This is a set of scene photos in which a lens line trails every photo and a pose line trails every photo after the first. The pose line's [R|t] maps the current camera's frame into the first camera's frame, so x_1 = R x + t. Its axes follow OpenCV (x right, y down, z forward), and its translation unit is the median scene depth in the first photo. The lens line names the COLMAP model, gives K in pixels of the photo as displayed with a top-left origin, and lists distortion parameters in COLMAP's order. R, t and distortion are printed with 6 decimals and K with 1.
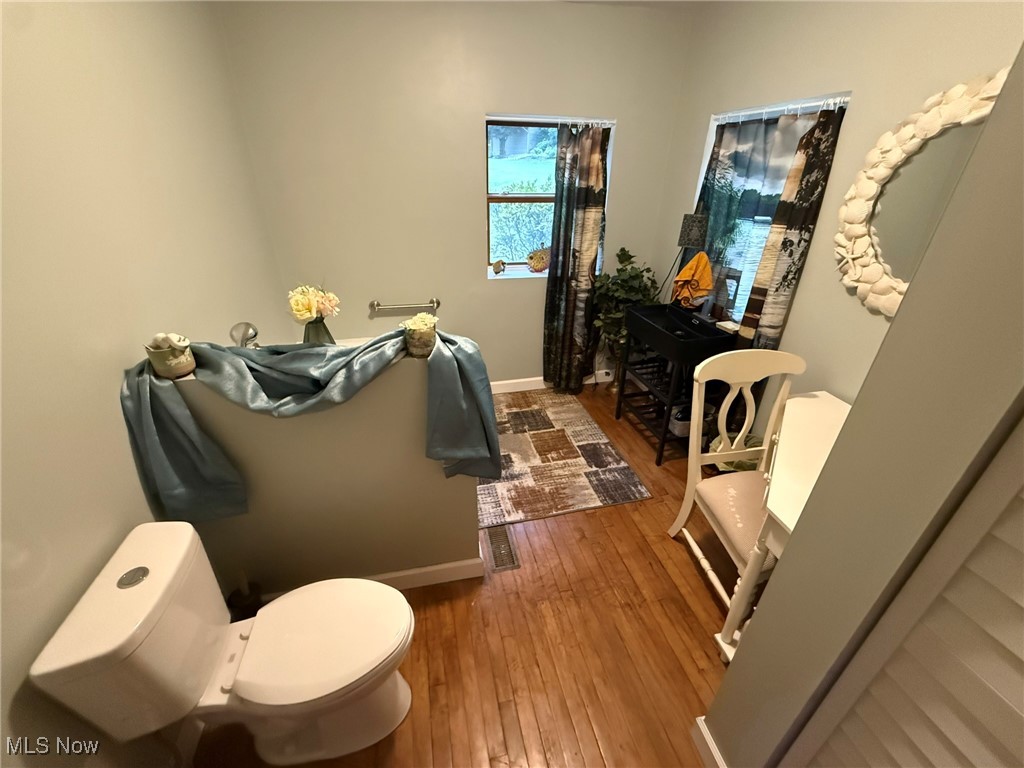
lens RADIAL K [[408.5, 0, 512.0], [0, 408.5, 384.0], [0, 0, 1]] dist [0.002036, 0.000203]
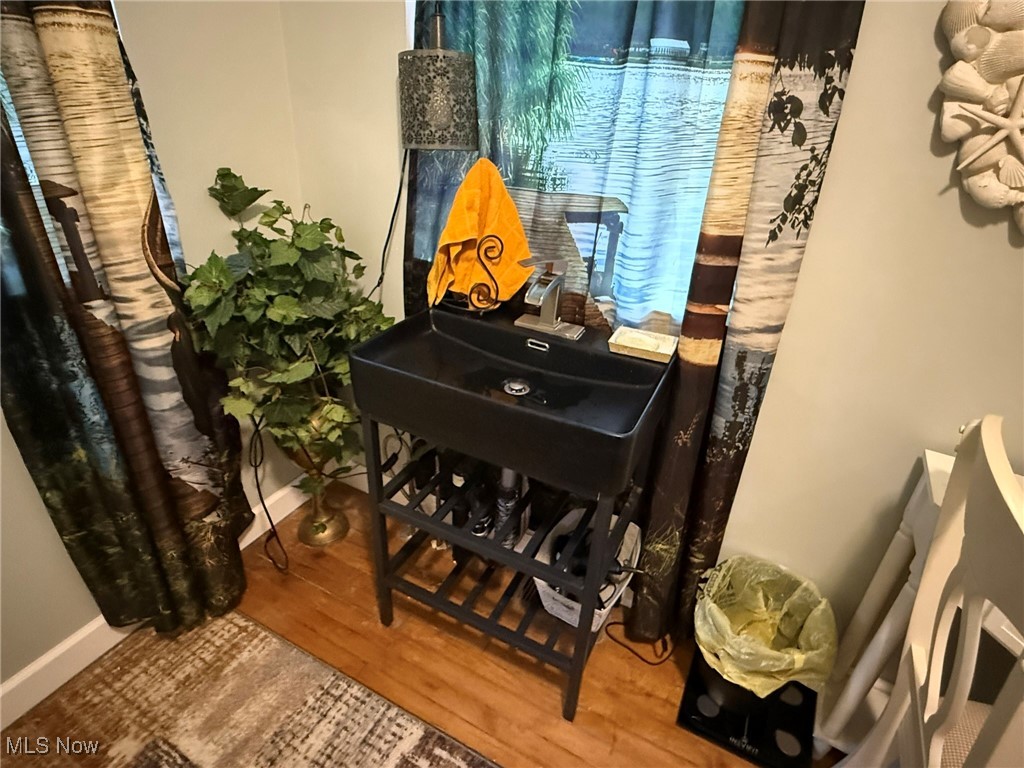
lens RADIAL K [[540.4, 0, 512.0], [0, 540.4, 384.0], [0, 0, 1]] dist [-0.004672, -0.000984]
pose [[0.653224, -0.335712, 0.678672, 0.072193], [0.307473, 0.936714, 0.167412, -0.180980], [-0.691924, 0.099316, 0.715106, 0.573440]]
